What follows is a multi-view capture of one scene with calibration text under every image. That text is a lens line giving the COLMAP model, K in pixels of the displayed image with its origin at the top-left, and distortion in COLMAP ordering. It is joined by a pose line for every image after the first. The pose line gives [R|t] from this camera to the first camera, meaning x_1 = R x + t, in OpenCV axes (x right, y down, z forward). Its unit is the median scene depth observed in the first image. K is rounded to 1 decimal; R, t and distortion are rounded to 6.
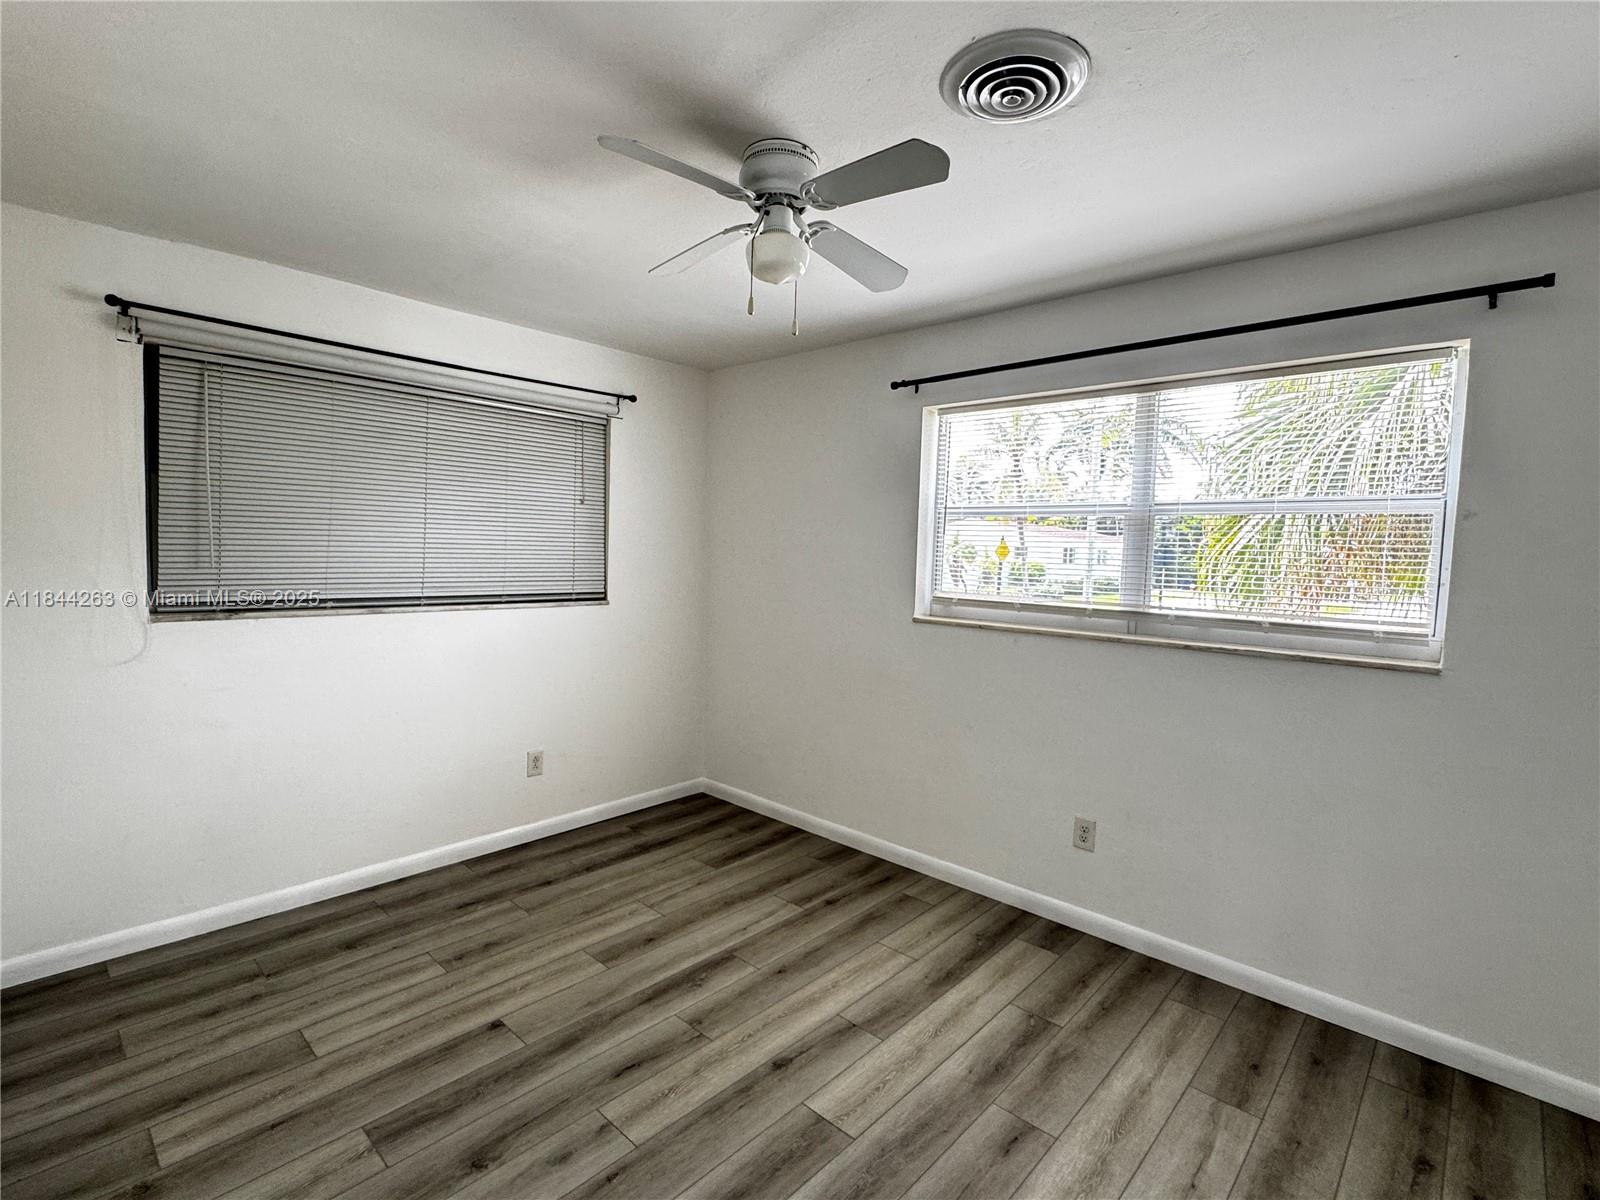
lens RADIAL K [[745.5, 0, 795.6], [0, 745.5, 605.6], [0, 0, 1]] dist [-0.018569, -0.000123]
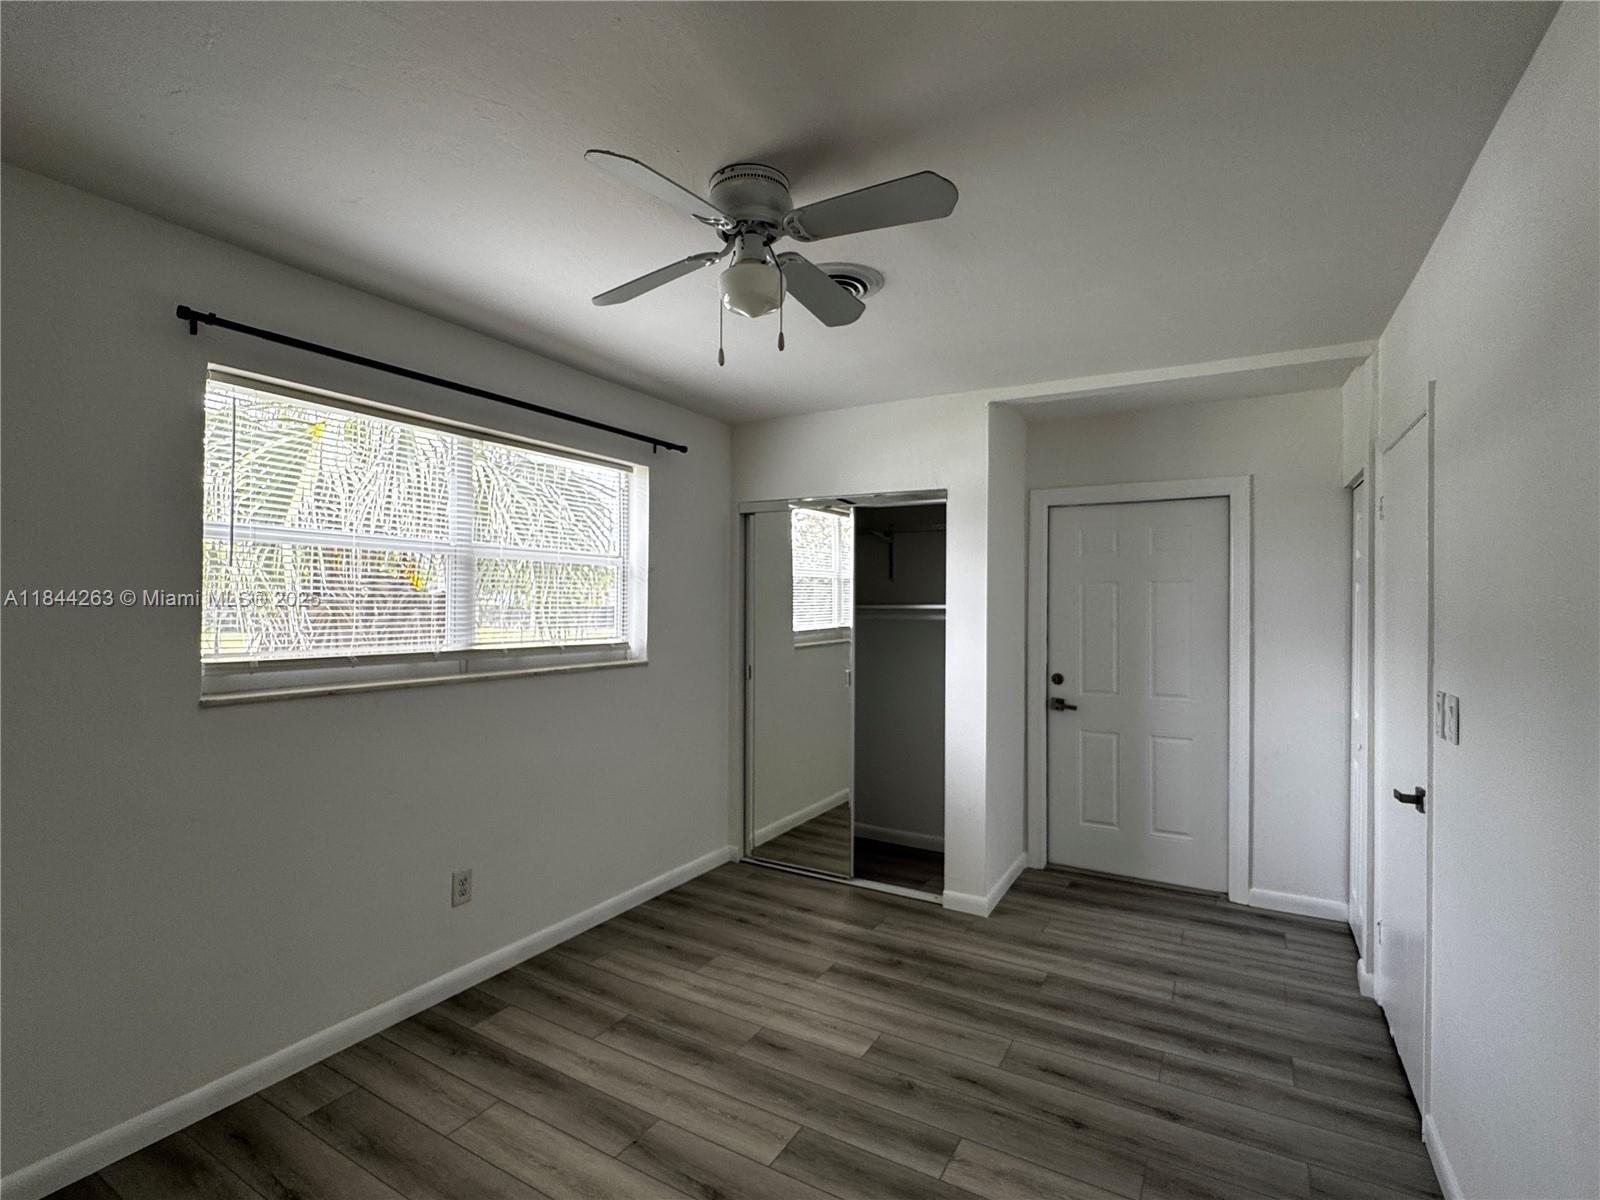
lens RADIAL K [[745.5, 0, 797.9], [0, 745.5, 615.7], [0, 0, 1]] dist [-0.018569, -0.000123]
pose [[-0.218059, -0.041461, 0.975054, -0.730987], [0.061176, 0.996552, 0.056057, -0.079149], [-0.974016, 0.071874, -0.214771, 0.898606]]
